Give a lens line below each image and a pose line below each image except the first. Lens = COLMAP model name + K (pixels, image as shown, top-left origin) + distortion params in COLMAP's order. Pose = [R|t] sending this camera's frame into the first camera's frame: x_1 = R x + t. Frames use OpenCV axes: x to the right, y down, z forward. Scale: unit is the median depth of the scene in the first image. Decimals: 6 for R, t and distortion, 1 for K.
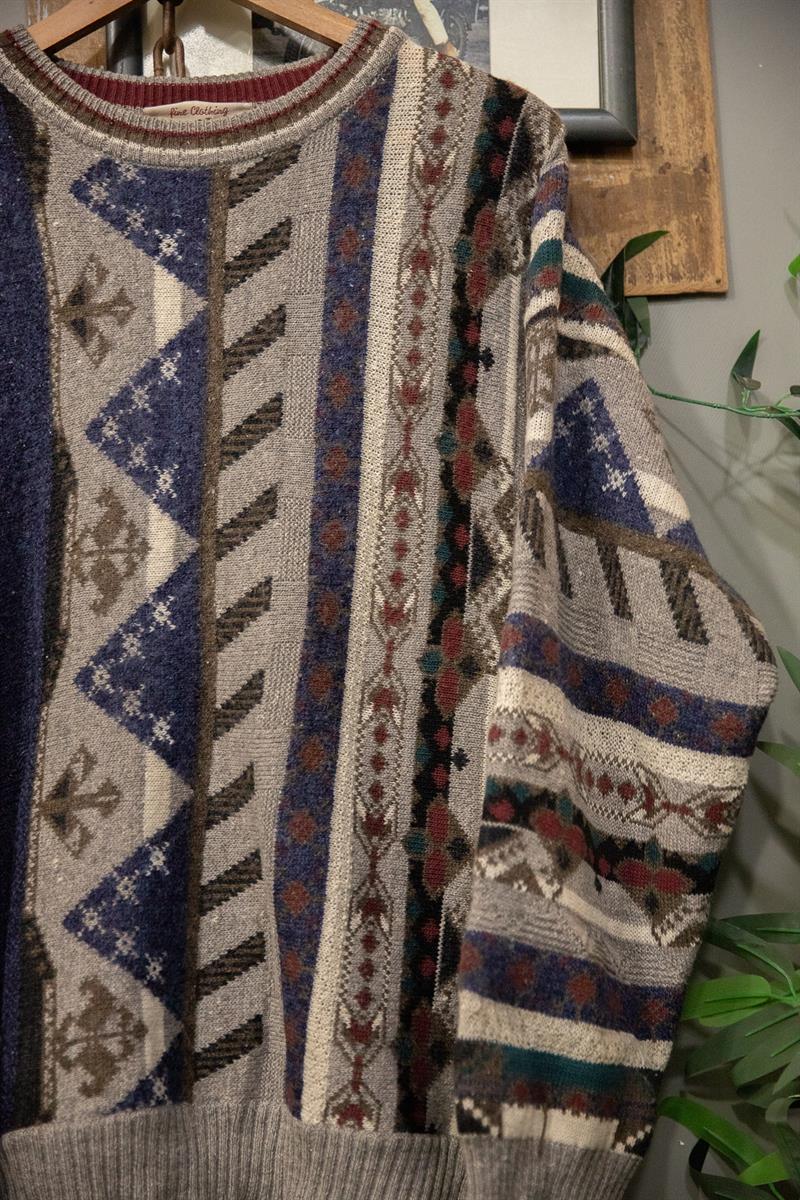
lens RADIAL K [[1793.8, 0, 402.8], [0, 1793.8, 603.4], [0, 0, 1]] dist [0.094047, 0.000000]
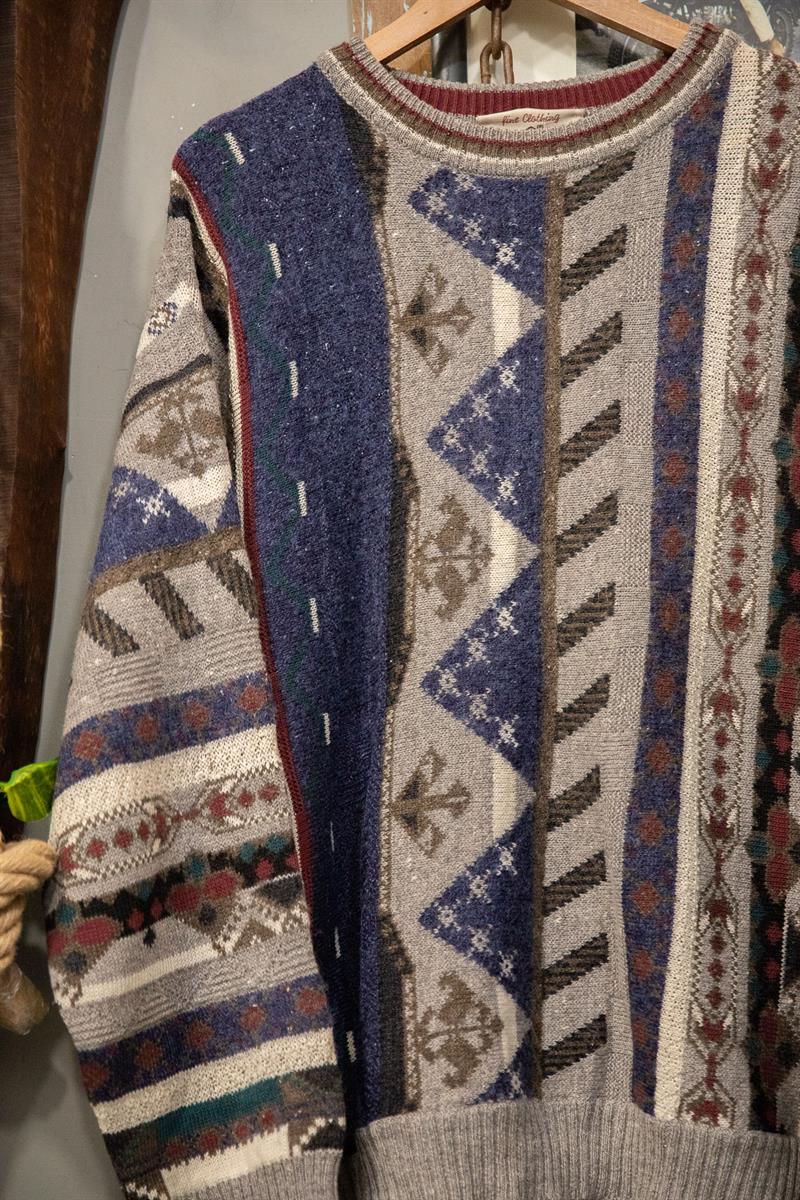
lens RADIAL K [[2167.1, 0, 409.0], [0, 2167.1, 607.8], [0, 0, 1]] dist [0.168447, 0.000000]
pose [[0.999257, -0.000401, -0.038534, -0.137939], [0.000465, 0.999999, 0.001647, -0.002491], [0.038533, -0.001663, 0.999256, -0.223439]]
